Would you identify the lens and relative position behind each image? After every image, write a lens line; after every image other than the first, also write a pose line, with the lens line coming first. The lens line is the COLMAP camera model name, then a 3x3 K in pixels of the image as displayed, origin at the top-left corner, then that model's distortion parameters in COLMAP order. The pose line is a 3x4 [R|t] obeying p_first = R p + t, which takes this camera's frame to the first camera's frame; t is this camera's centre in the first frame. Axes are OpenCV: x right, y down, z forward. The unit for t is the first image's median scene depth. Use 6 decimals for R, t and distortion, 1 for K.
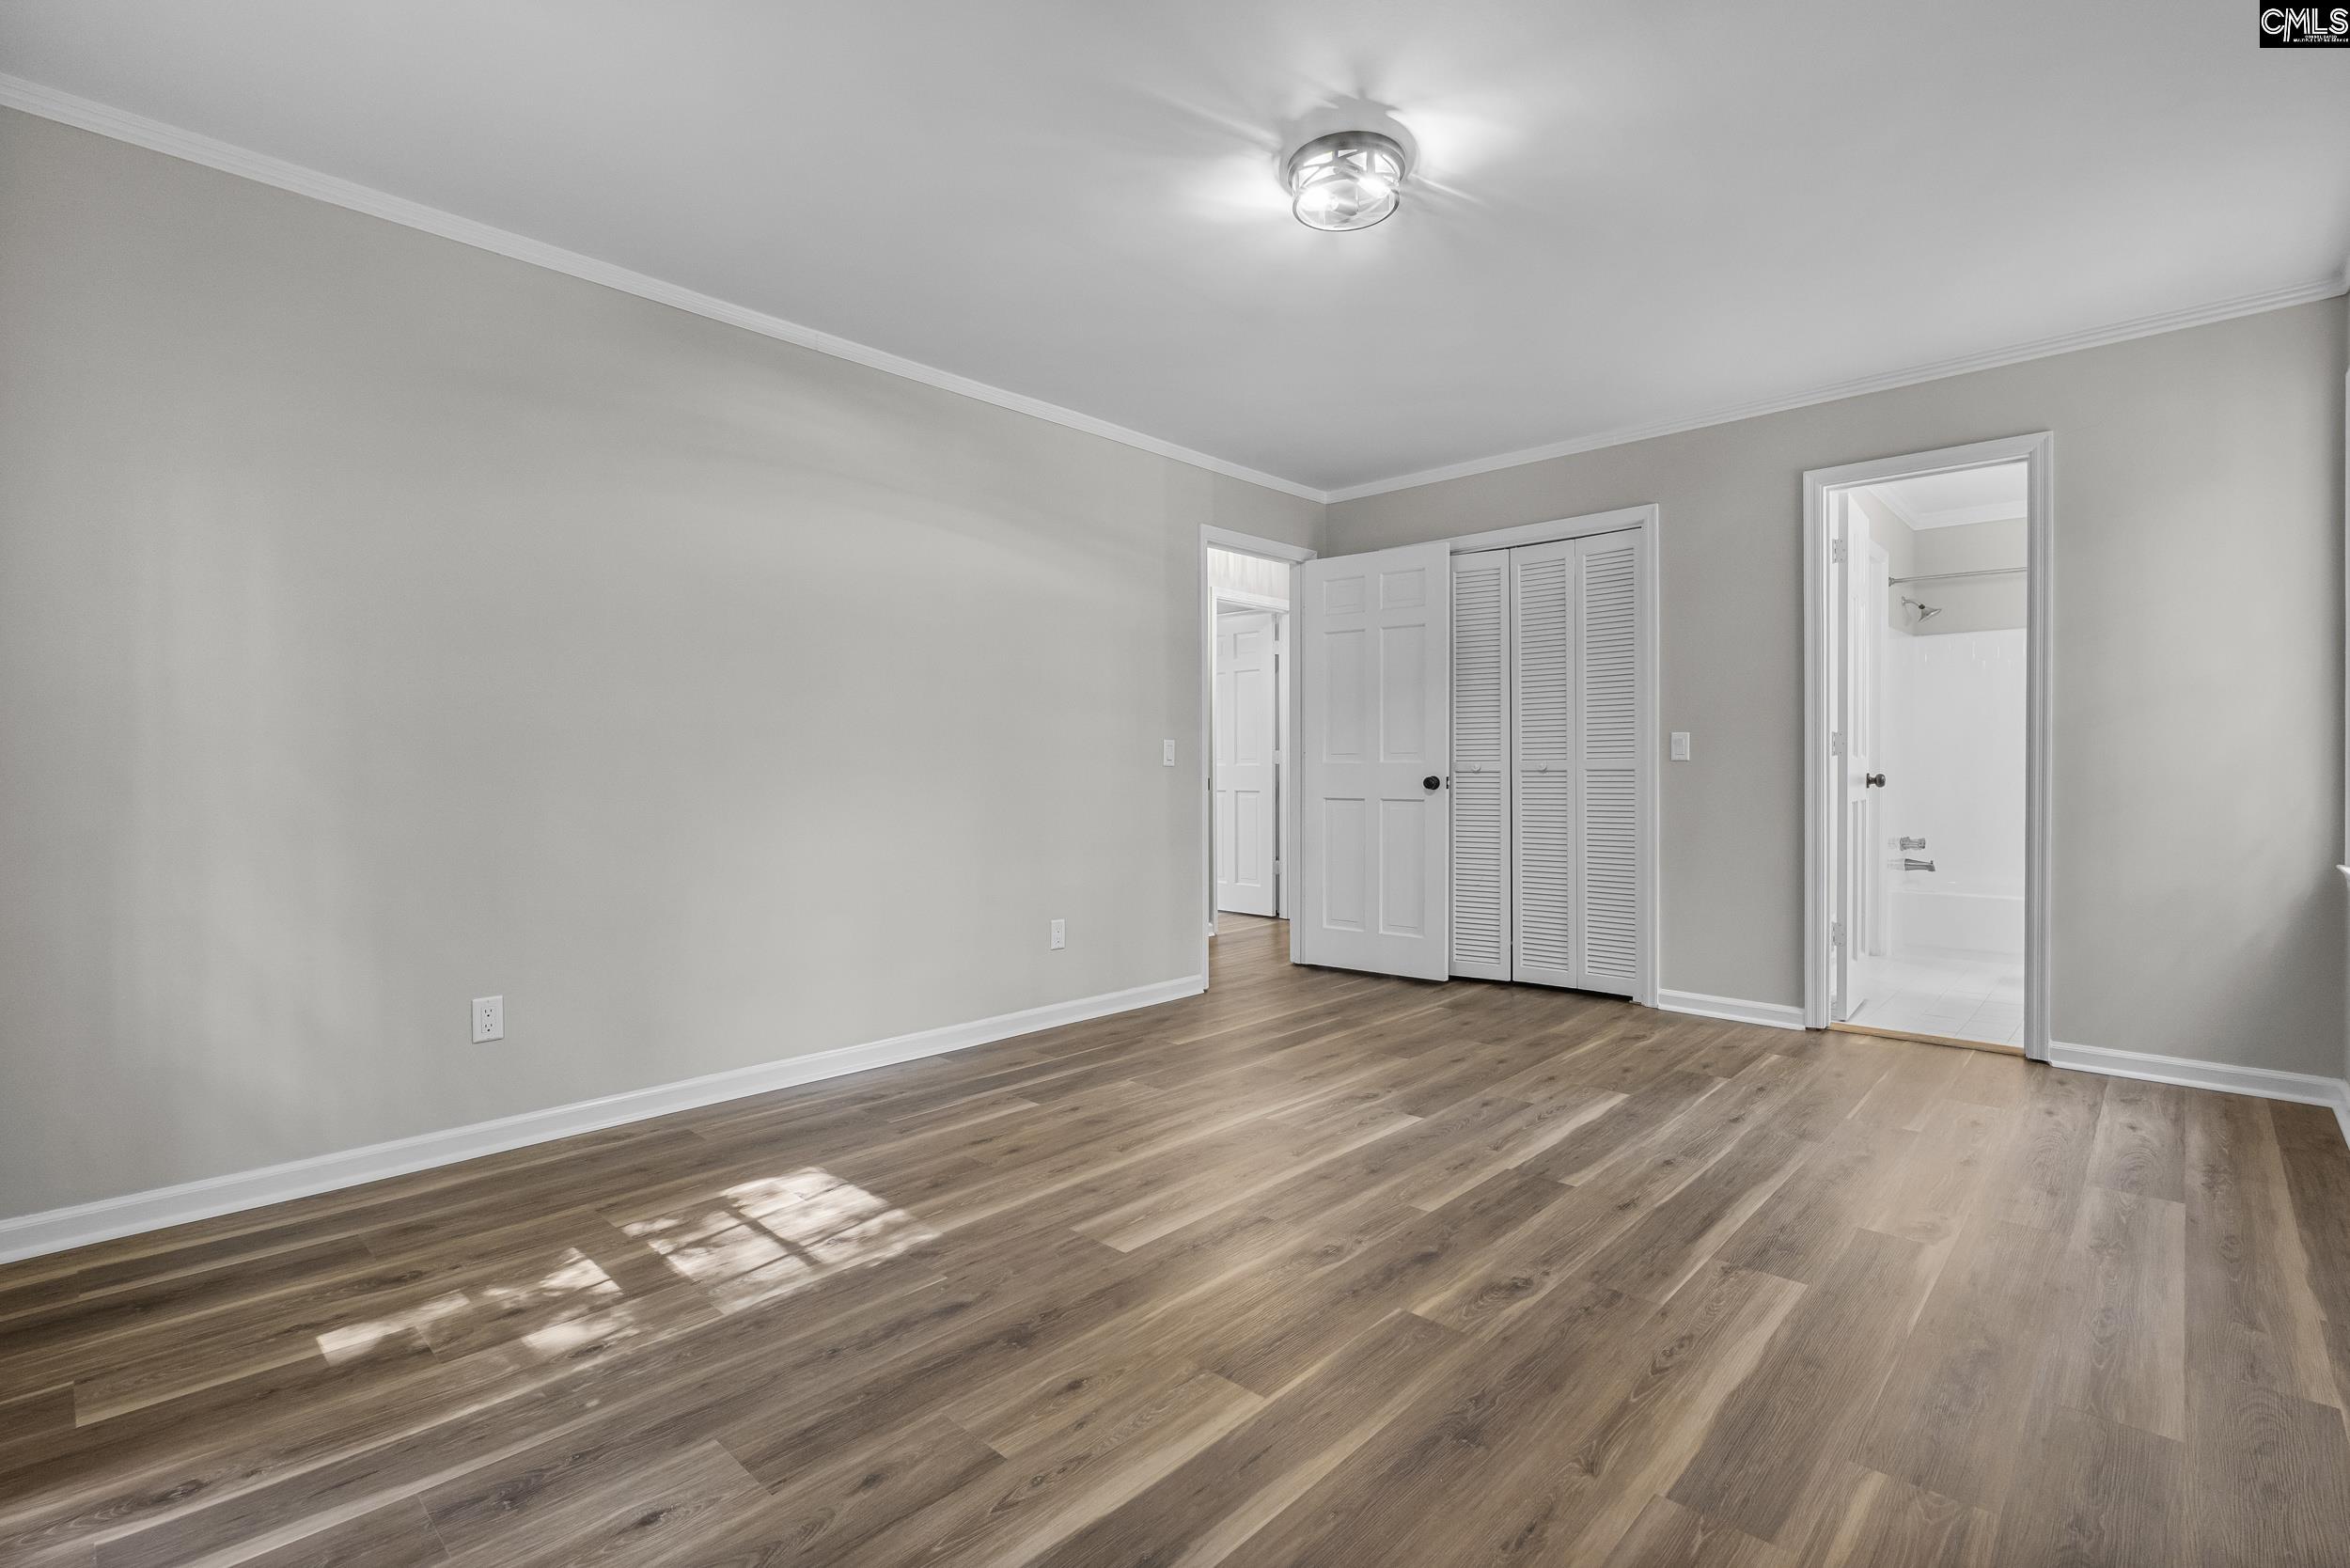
lens RADIAL K [[1069.7, 0, 1191.9], [0, 1069.7, 769.9], [0, 0, 1]] dist [0.000270, 0.000255]
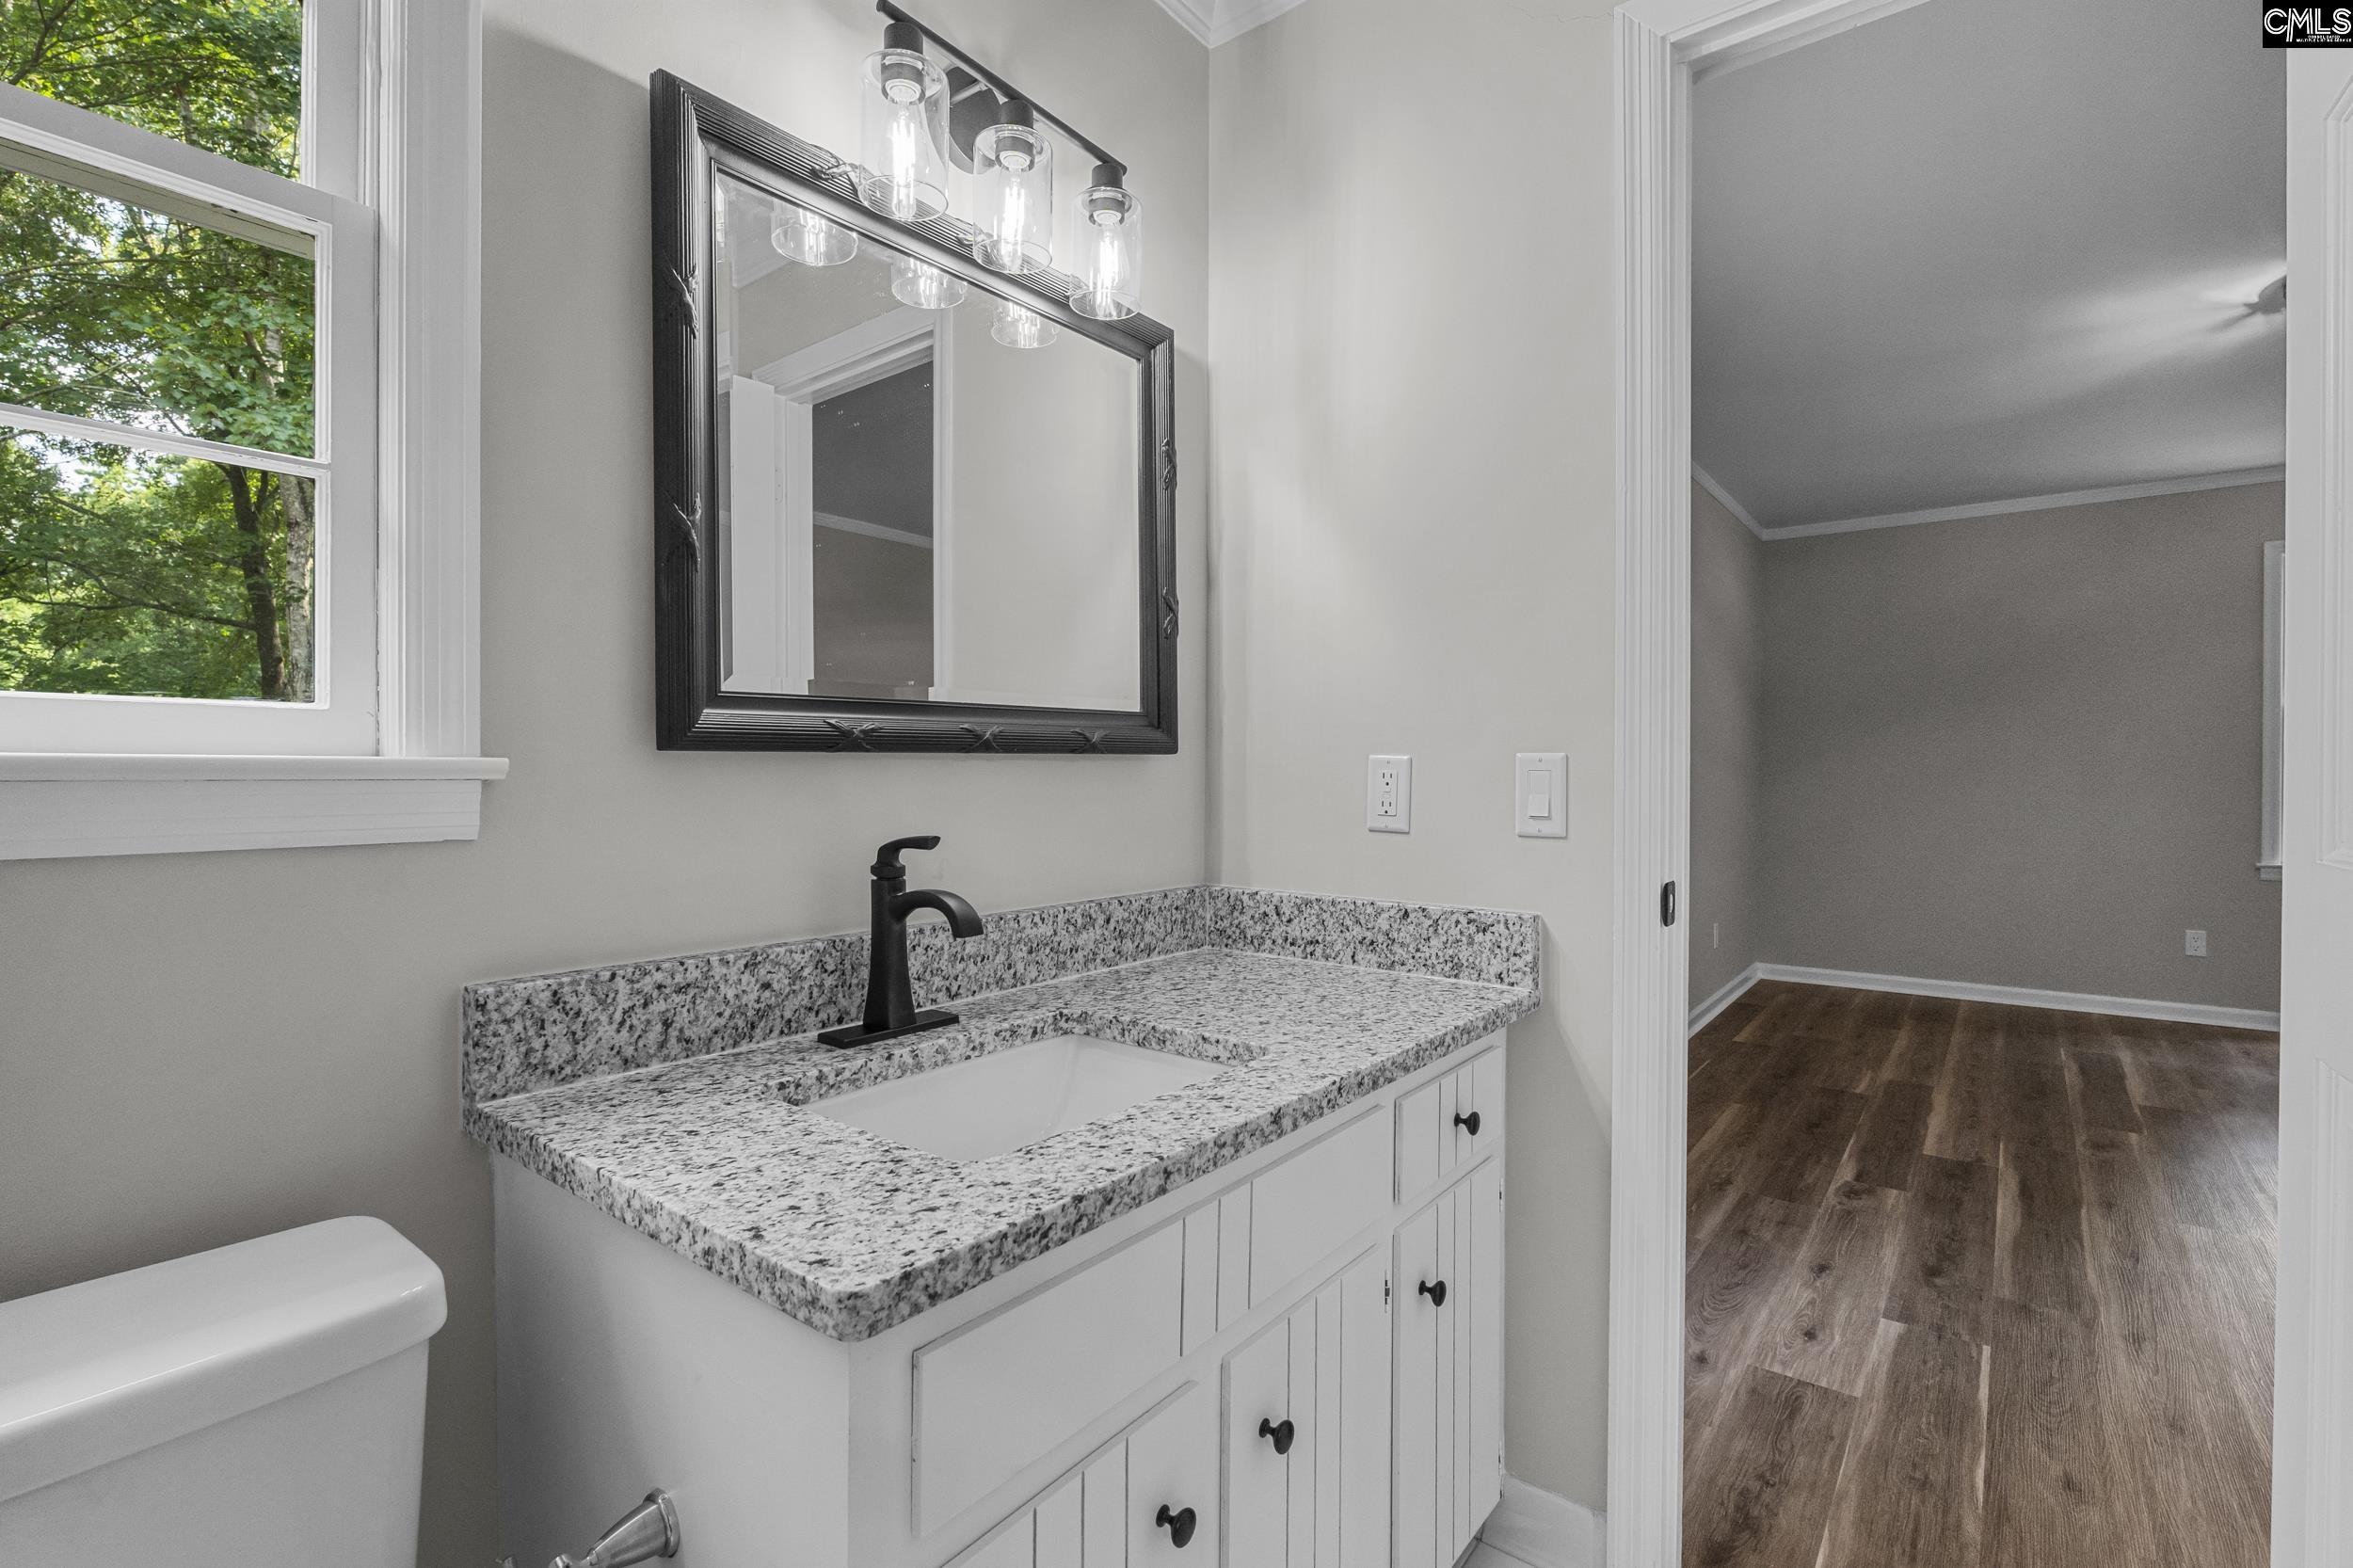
lens RADIAL K [[1071.1, 0, 1193.4], [0, 1071.1, 769.9], [0, 0, 1]] dist [0.000270, 0.000255]
pose [[-0.995915, -0.001958, -0.090275, 1.530356], [-0.002514, 0.999979, 0.006045, -0.059561], [0.090261, 0.006247, -0.995899, 2.120267]]
